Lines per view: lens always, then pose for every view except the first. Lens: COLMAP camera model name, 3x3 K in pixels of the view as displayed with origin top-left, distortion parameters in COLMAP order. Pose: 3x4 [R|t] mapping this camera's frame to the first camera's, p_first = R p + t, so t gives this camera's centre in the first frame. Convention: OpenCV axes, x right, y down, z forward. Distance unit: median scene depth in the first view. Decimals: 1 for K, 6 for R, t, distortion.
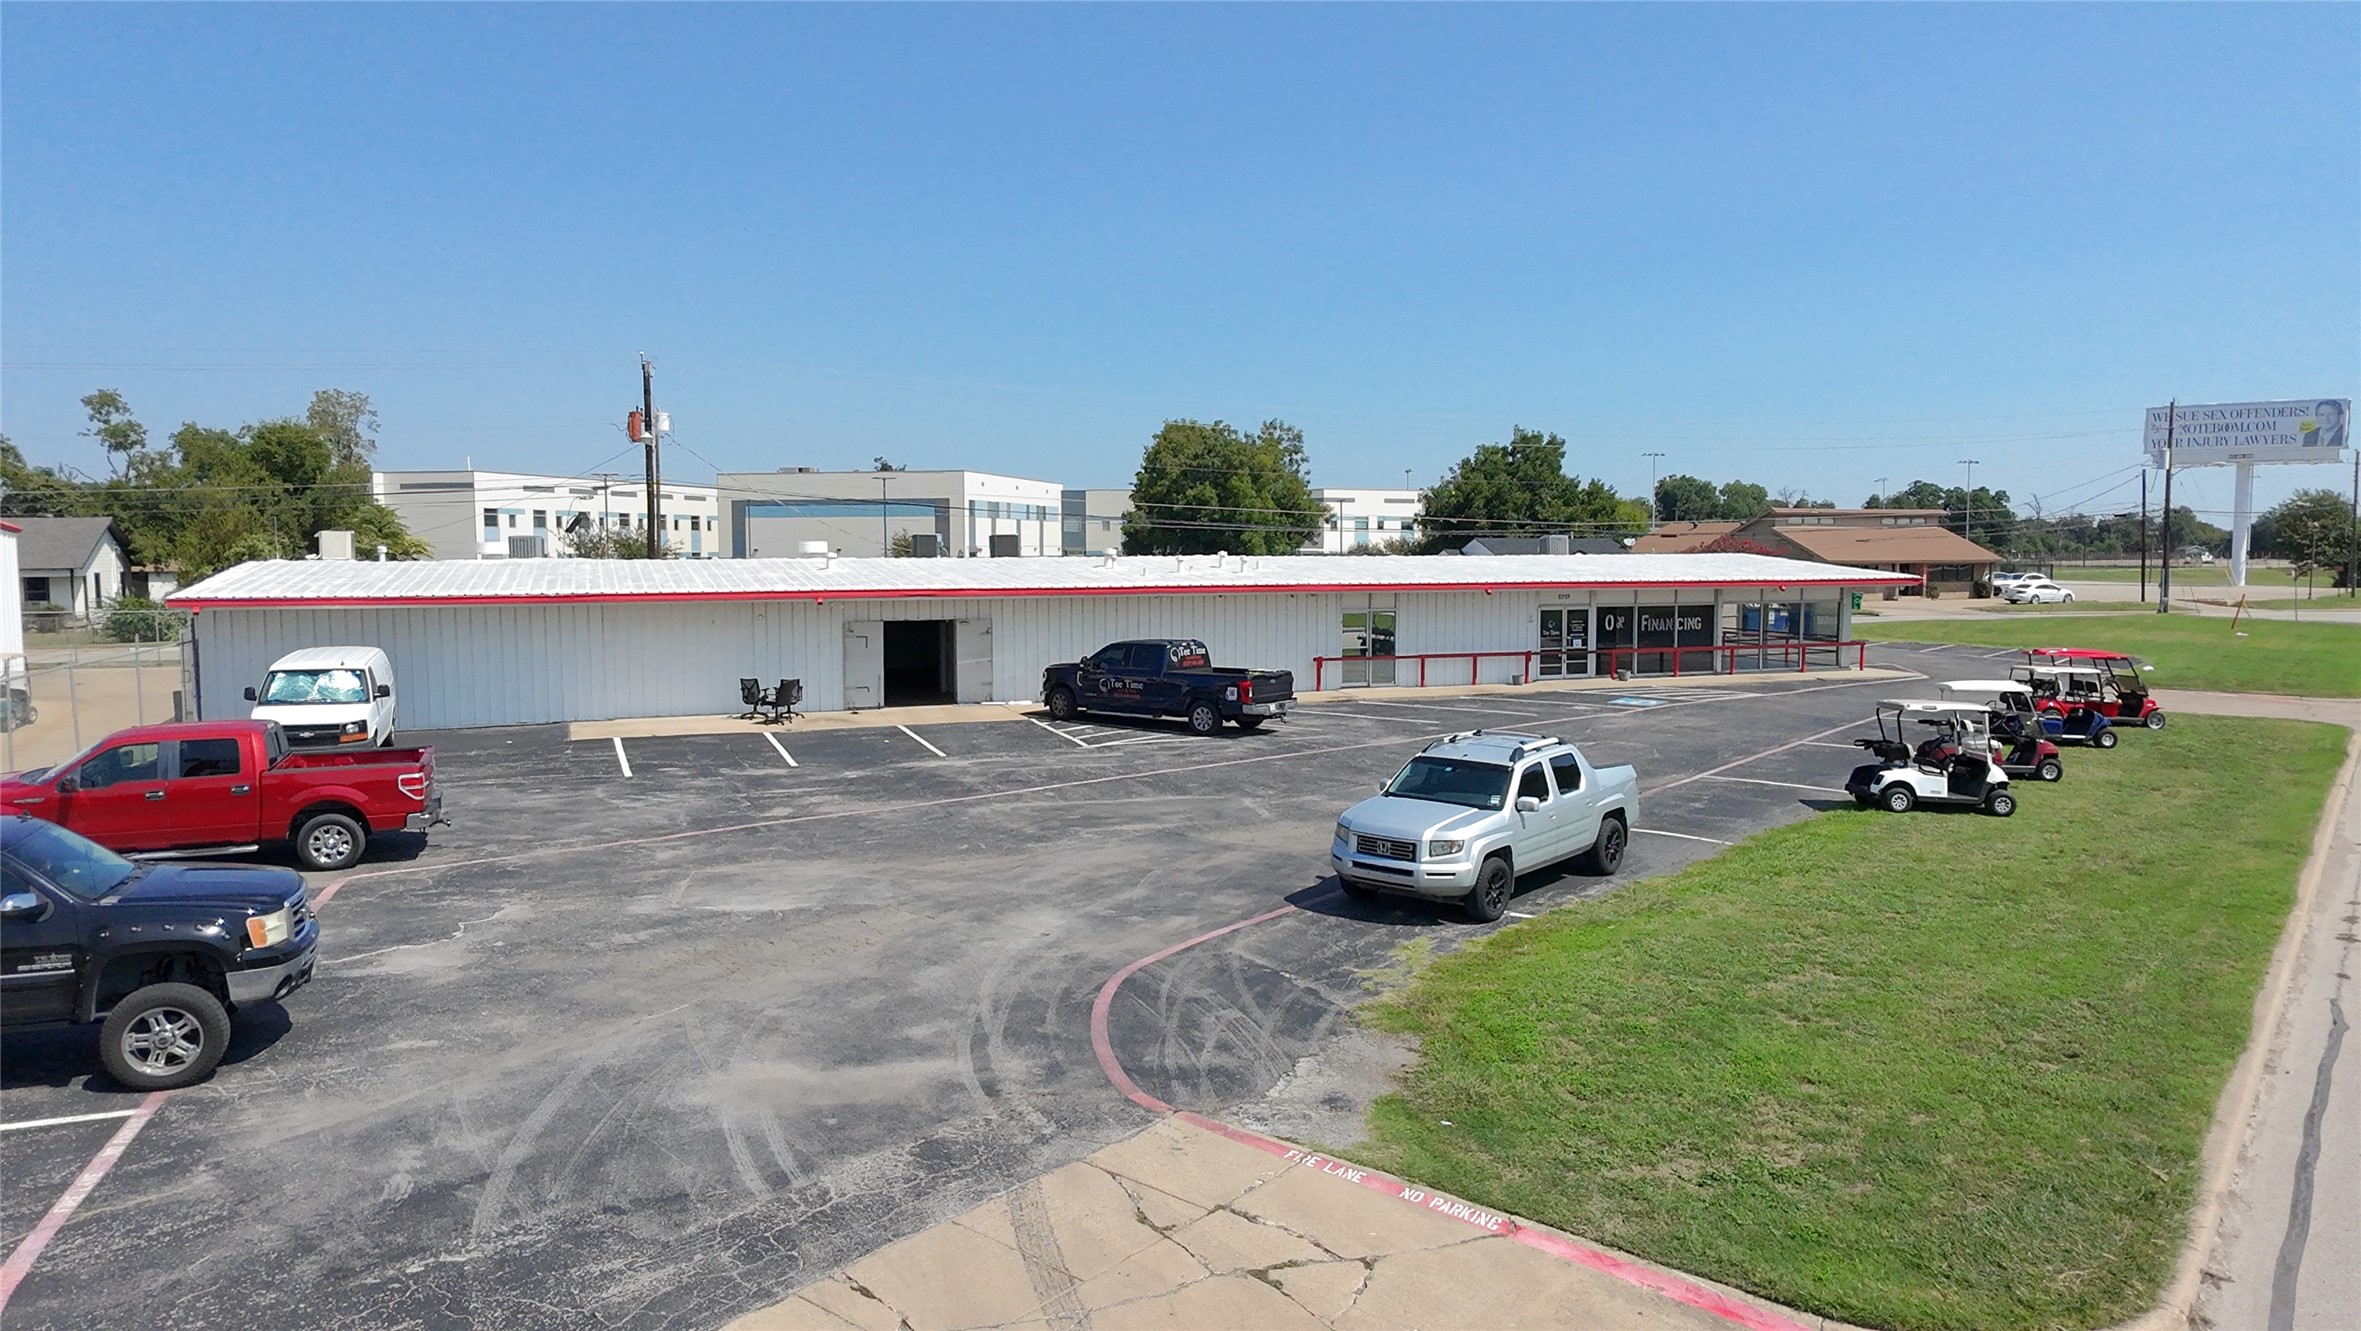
lens RADIAL K [[1510.3, 0, 1177.7], [0, 1510.3, 663.3], [0, 0, 1]] dist [0.002562, 0.000753]
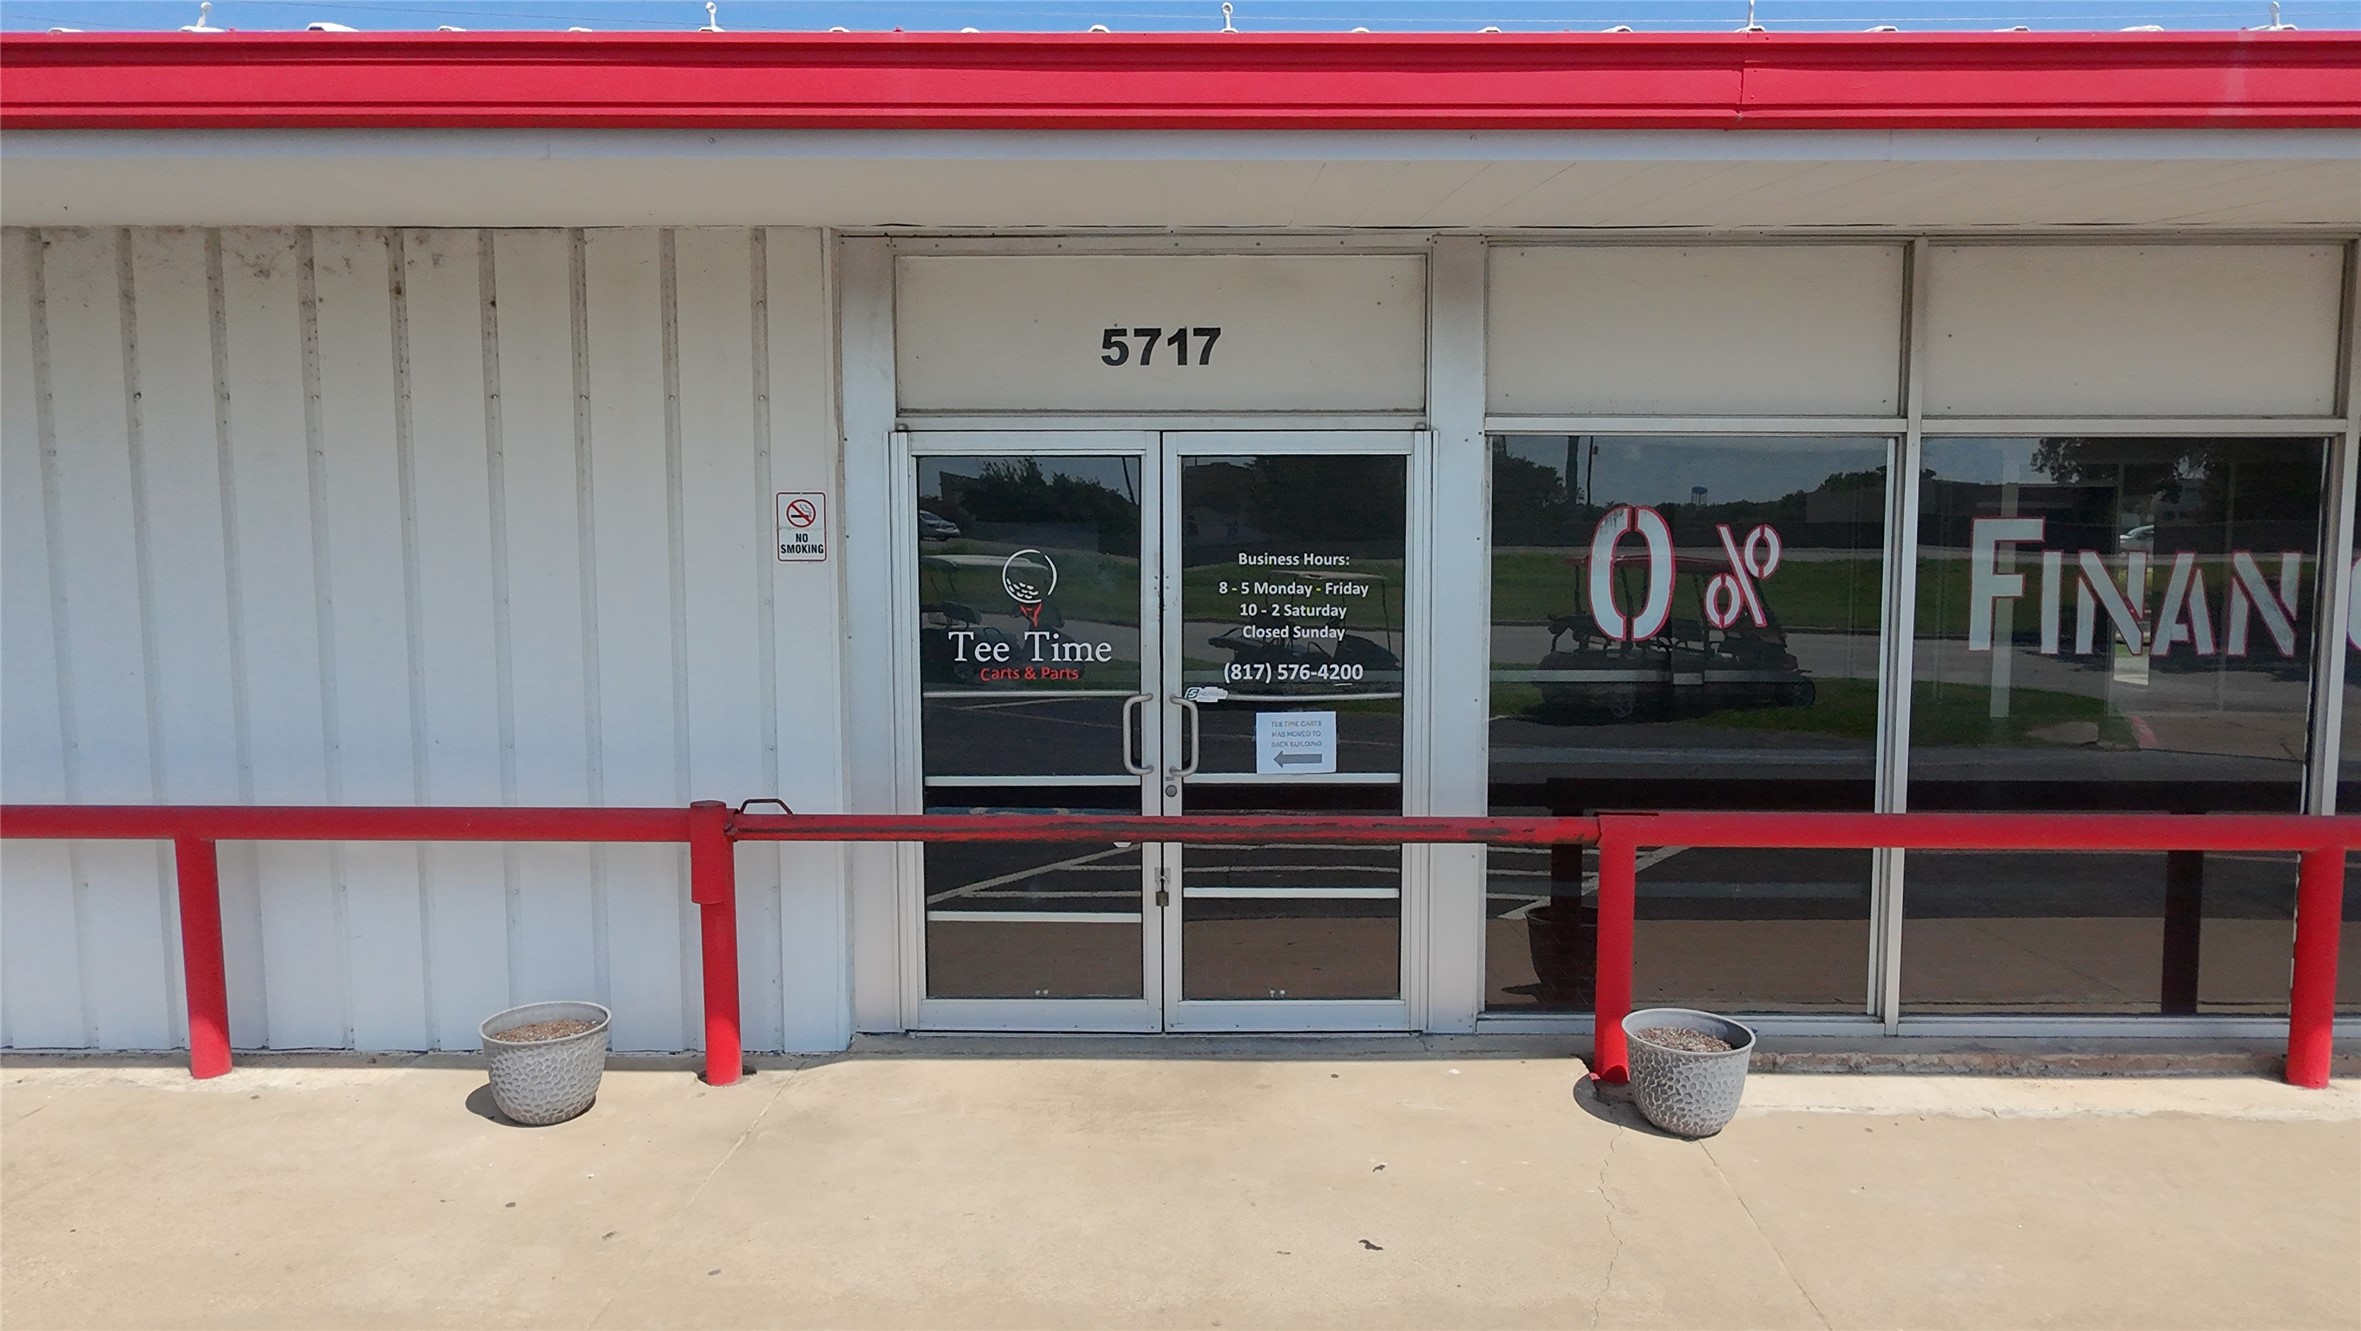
lens RADIAL K [[1510.3, 0, 1180.9], [0, 1510.3, 684.9], [0, 0, 1]] dist [0.002562, 0.000753]
pose [[0.926421, 0.030153, -0.375280, 0.338157], [-0.028600, 0.999544, 0.009710, -0.021199], [0.375401, 0.001738, 0.926861, 0.997450]]
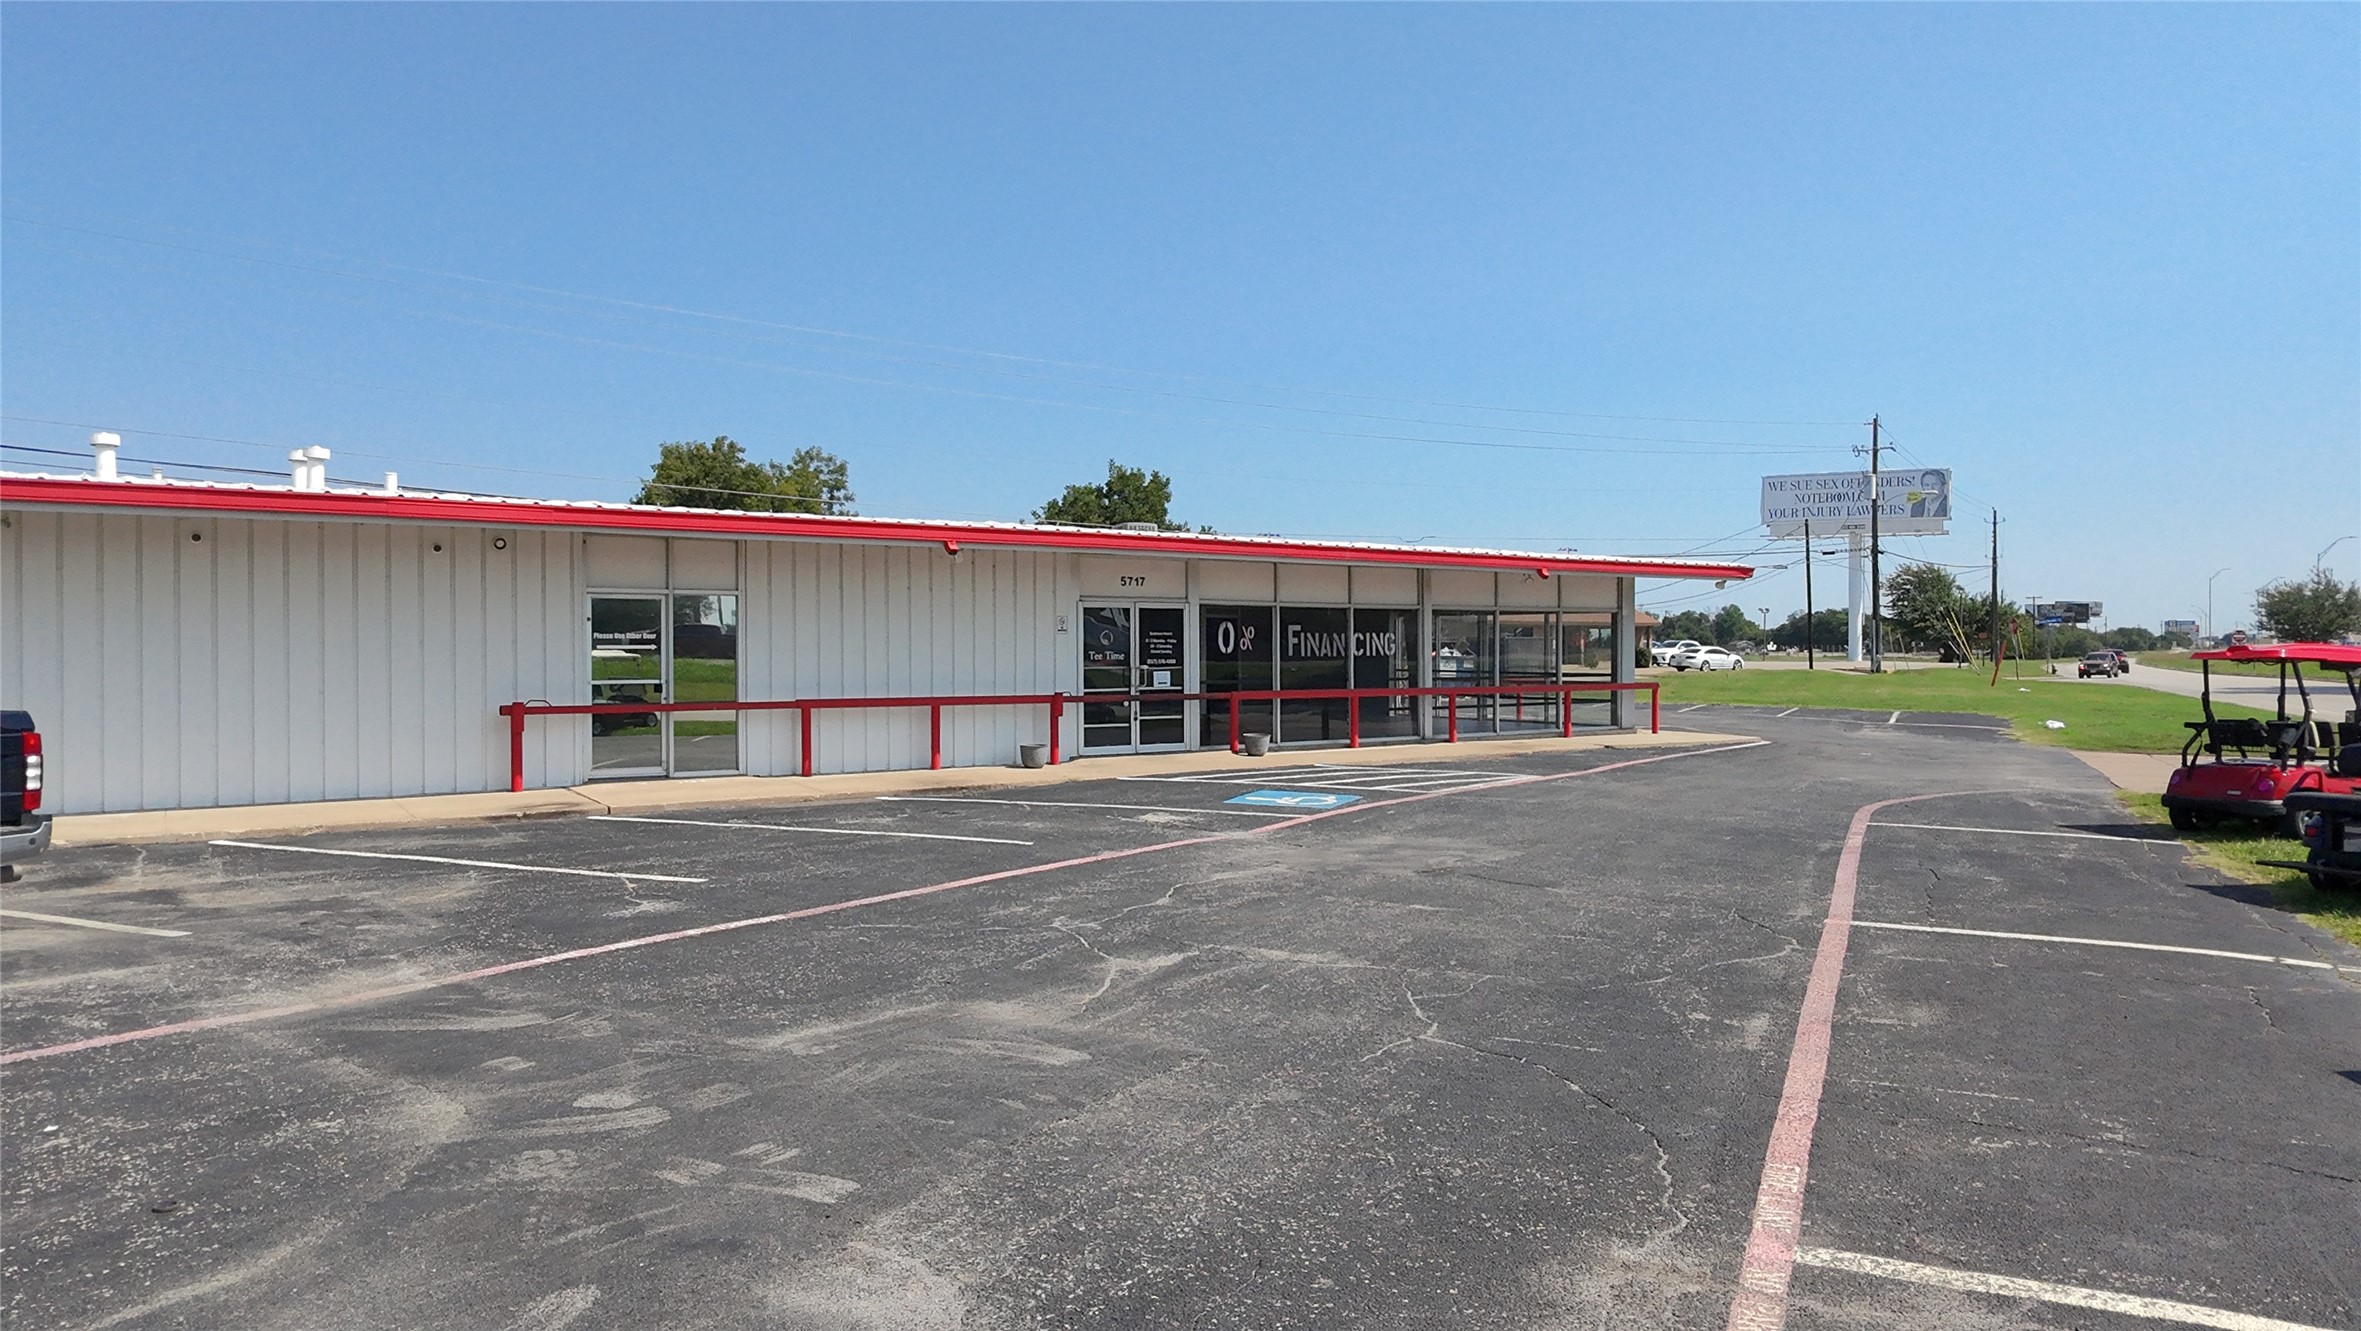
lens RADIAL K [[1510.3, 0, 1164.4], [0, 1510.3, 659.9], [0, 0, 1]] dist [0.002562, 0.000753]
pose [[0.972142, -0.002385, 0.234380, 0.171968], [0.018634, 0.997570, -0.067134, 0.014400], [-0.233650, 0.069632, 0.969824, 0.600814]]
